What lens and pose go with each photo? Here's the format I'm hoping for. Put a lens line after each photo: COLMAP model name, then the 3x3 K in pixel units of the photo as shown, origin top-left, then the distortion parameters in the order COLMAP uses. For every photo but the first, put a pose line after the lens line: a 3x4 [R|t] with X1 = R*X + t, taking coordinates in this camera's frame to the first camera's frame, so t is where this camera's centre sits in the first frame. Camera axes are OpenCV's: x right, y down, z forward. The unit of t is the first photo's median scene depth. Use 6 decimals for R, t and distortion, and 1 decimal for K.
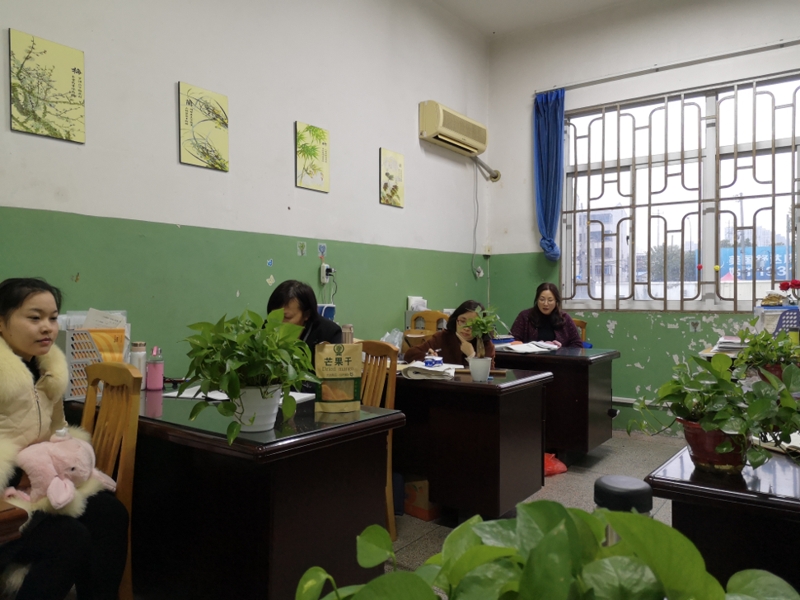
lens RADIAL K [[629.0, 0, 399.1], [0, 629.0, 318.5], [0, 0, 1]] dist [0.062722, -0.103578]
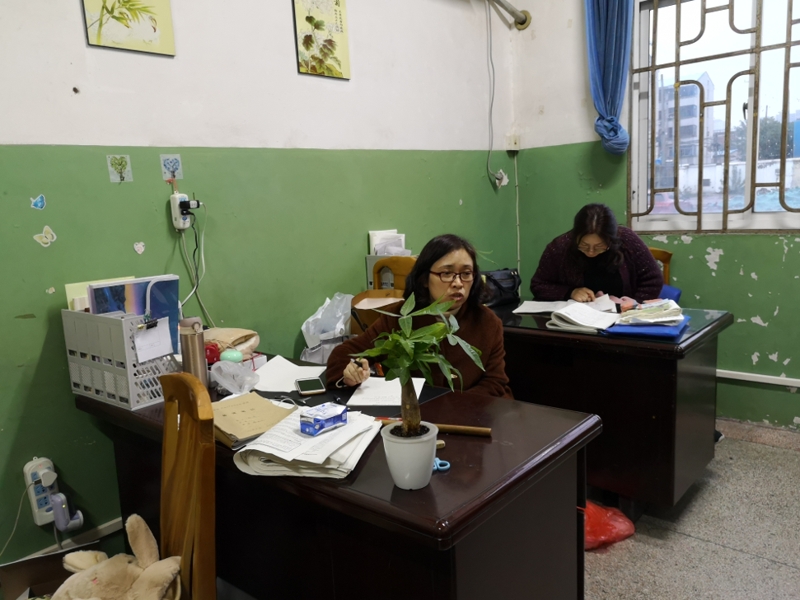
lens RADIAL K [[629.0, 0, 399.1], [0, 629.0, 318.5], [0, 0, 1]] dist [0.062722, -0.103578]
pose [[0.993125, -0.036437, -0.111246, 0.098993], [0.053639, 0.986333, 0.155792, -0.042093], [0.104049, -0.160688, 0.981506, 0.354664]]
